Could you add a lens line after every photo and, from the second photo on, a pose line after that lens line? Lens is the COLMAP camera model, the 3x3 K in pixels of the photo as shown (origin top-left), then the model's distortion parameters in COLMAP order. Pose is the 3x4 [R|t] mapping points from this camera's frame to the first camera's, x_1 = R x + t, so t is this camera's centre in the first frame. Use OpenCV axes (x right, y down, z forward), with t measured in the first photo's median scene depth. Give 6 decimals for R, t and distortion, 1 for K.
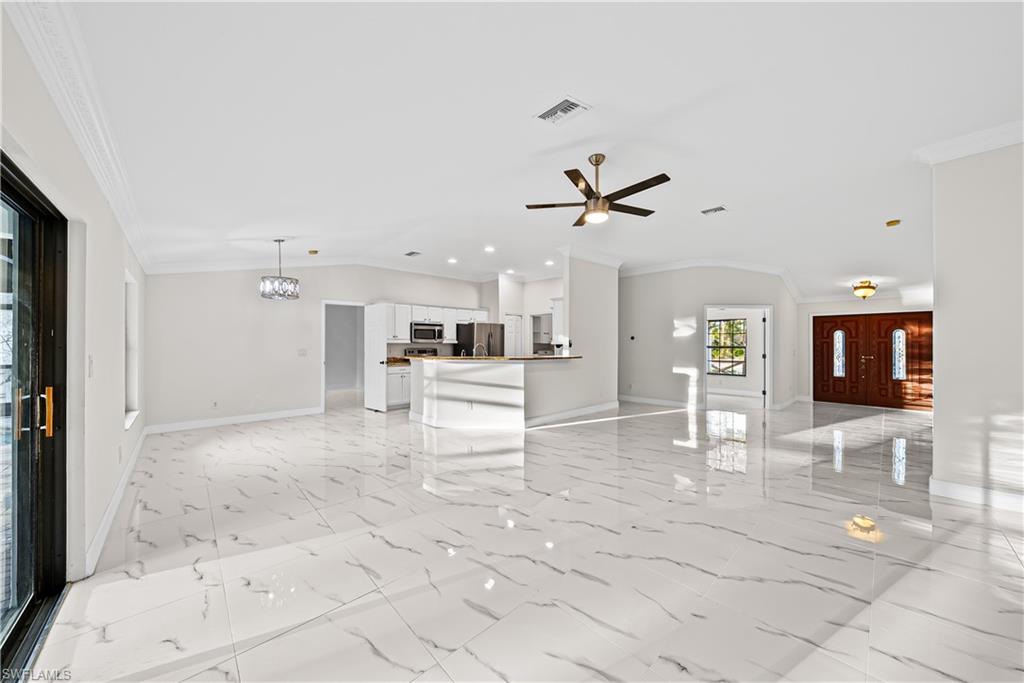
lens RADIAL K [[353.5, 0, 514.5], [0, 353.5, 341.9], [0, 0, 1]] dist [-0.005089, -0.000179]
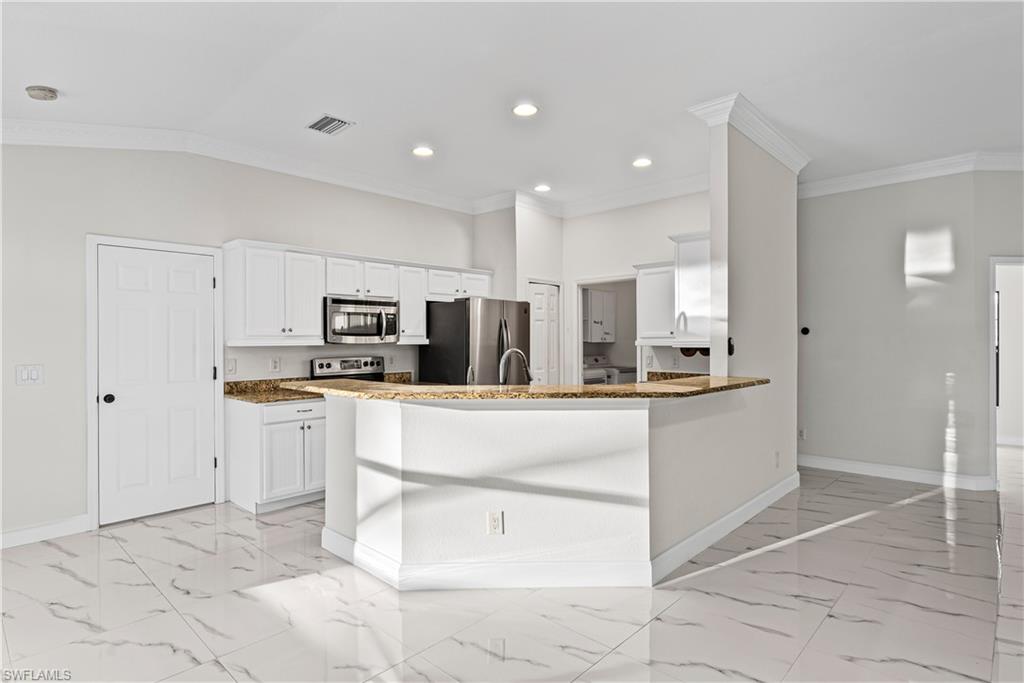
lens RADIAL K [[531.2, 0, 509.6], [0, 531.2, 340.0], [0, 0, 1]] dist [0.000891, 0.000269]
pose [[0.998043, -0.004931, 0.062338, -0.110393], [0.004583, 0.999973, 0.005723, -0.005770], [-0.062365, -0.005427, 0.998039, 0.345704]]
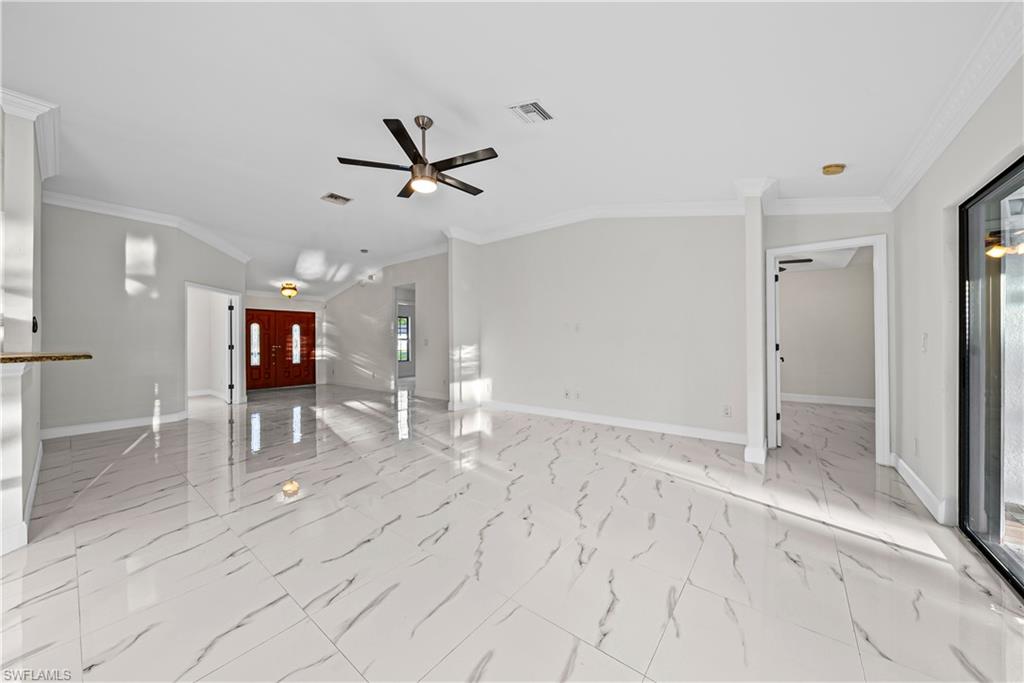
lens RADIAL K [[354.5, 0, 512.0], [0, 354.5, 336.4], [0, 0, 1]] dist [-0.001802, -0.000017]
pose [[-0.150453, 0.008231, 0.988583, -0.308740], [-0.000861, 0.999964, -0.008457, 0.019158], [-0.988617, -0.002123, -0.150441, 0.398673]]
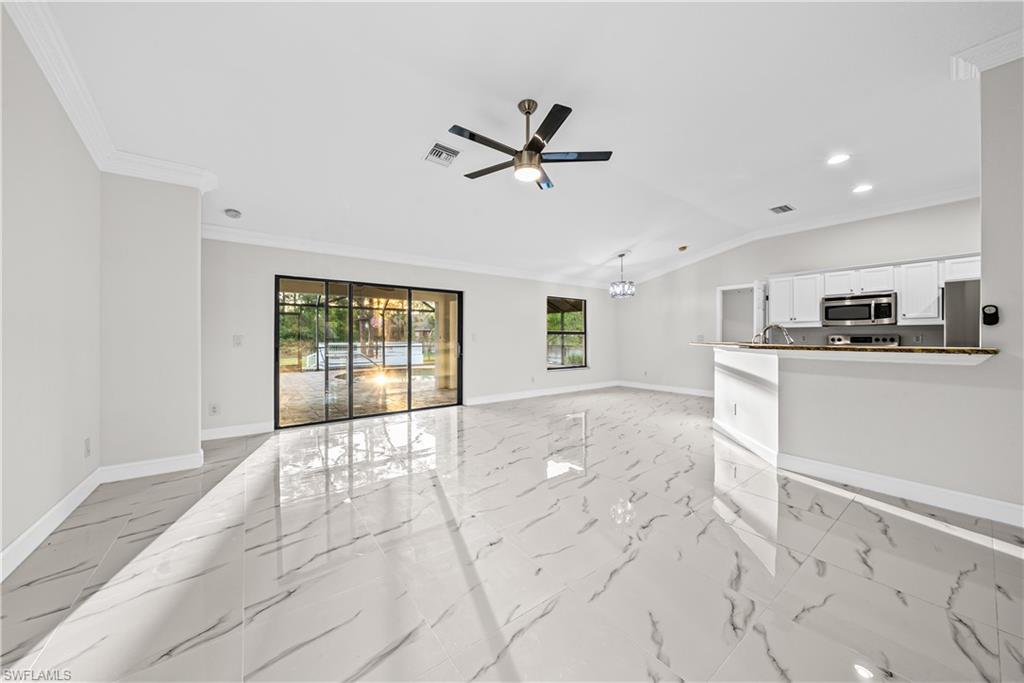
lens RADIAL K [[353.5, 0, 514.5], [0, 353.5, 341.9], [0, 0, 1]] dist [-0.005089, -0.000179]
pose [[-0.107299, 0.013414, -0.994136, 0.471968], [0.008385, 0.999886, 0.012587, 0.019222], [0.994191, -0.006985, -0.107399, 0.460034]]
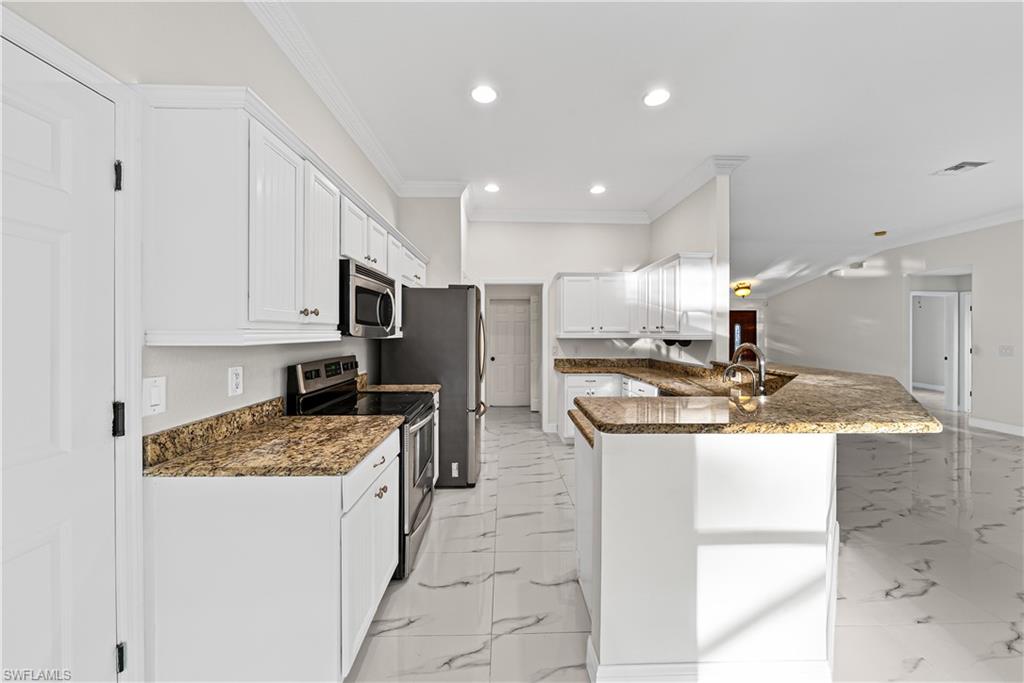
lens RADIAL K [[358.0, 0, 514.6], [0, 358.0, 332.8], [0, 0, 1]] dist [-0.001781, -0.000105]
pose [[0.660047, -0.000160, 0.751224, -0.402187], [-0.005003, 0.999977, 0.004609, -0.004173], [-0.751207, -0.006800, 0.660031, 0.733349]]
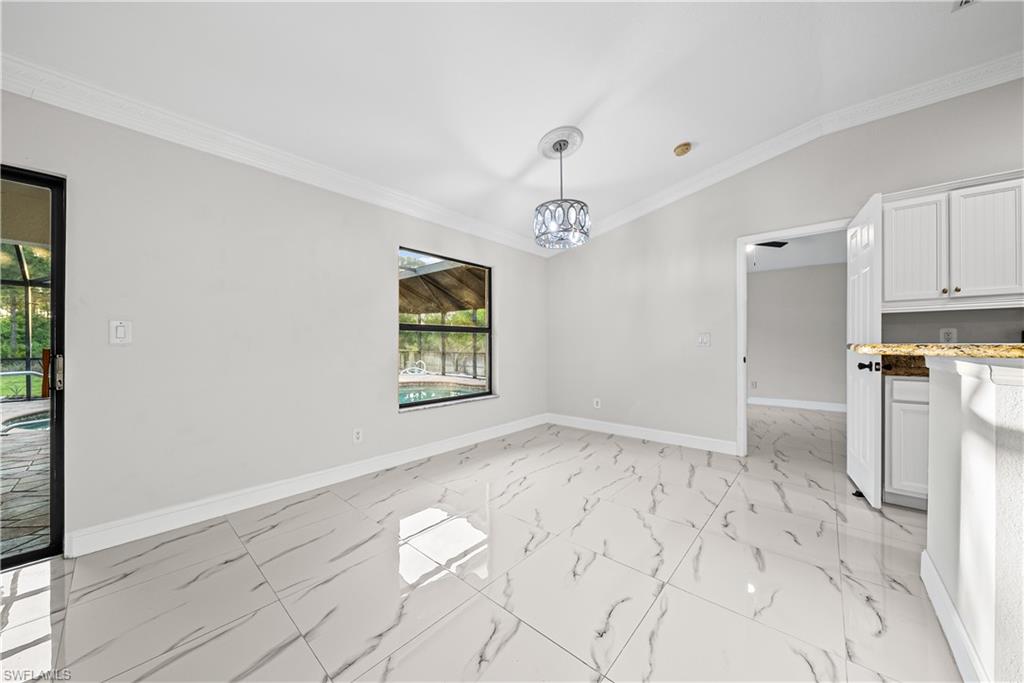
lens RADIAL K [[359.1, 0, 523.3], [0, 359.1, 344.4], [0, 0, 1]] dist [-0.000829, -0.000072]
pose [[0.119340, 0.002963, -0.992849, -0.053066], [0.006168, 0.999974, 0.003726, 0.029794], [0.992834, -0.006569, 0.119319, 0.545196]]
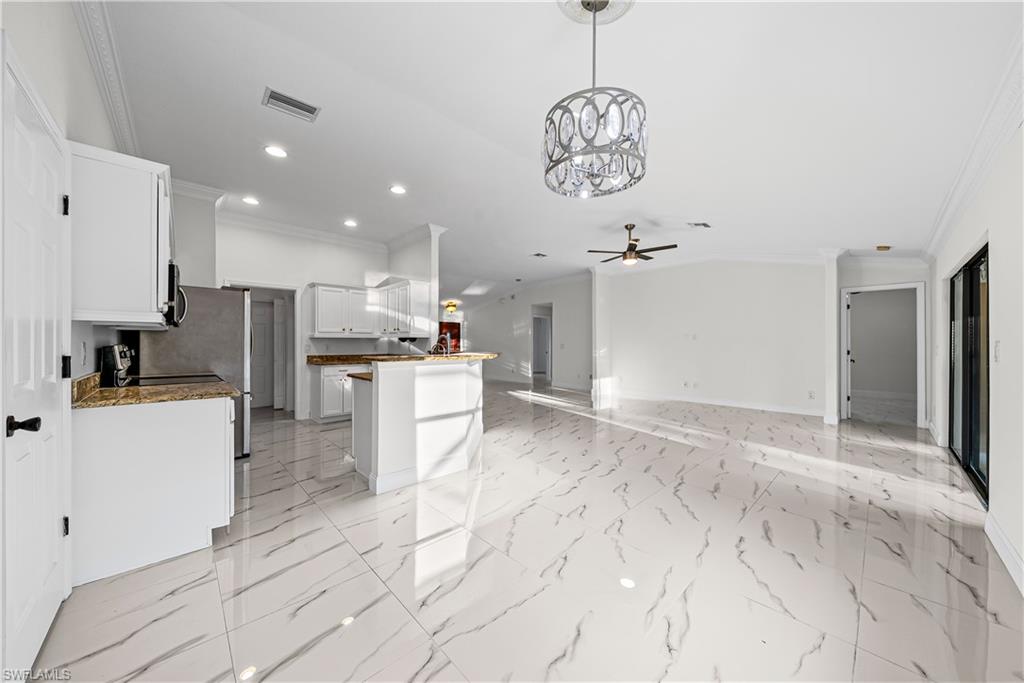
lens RADIAL K [[353.5, 0, 514.5], [0, 353.5, 341.9], [0, 0, 1]] dist [-0.005089, -0.000179]
pose [[-0.009774, 0.003030, 0.999948, -0.618697], [-0.008493, 0.999959, -0.003113, 0.015534], [-0.999916, -0.008523, -0.009748, 0.676573]]
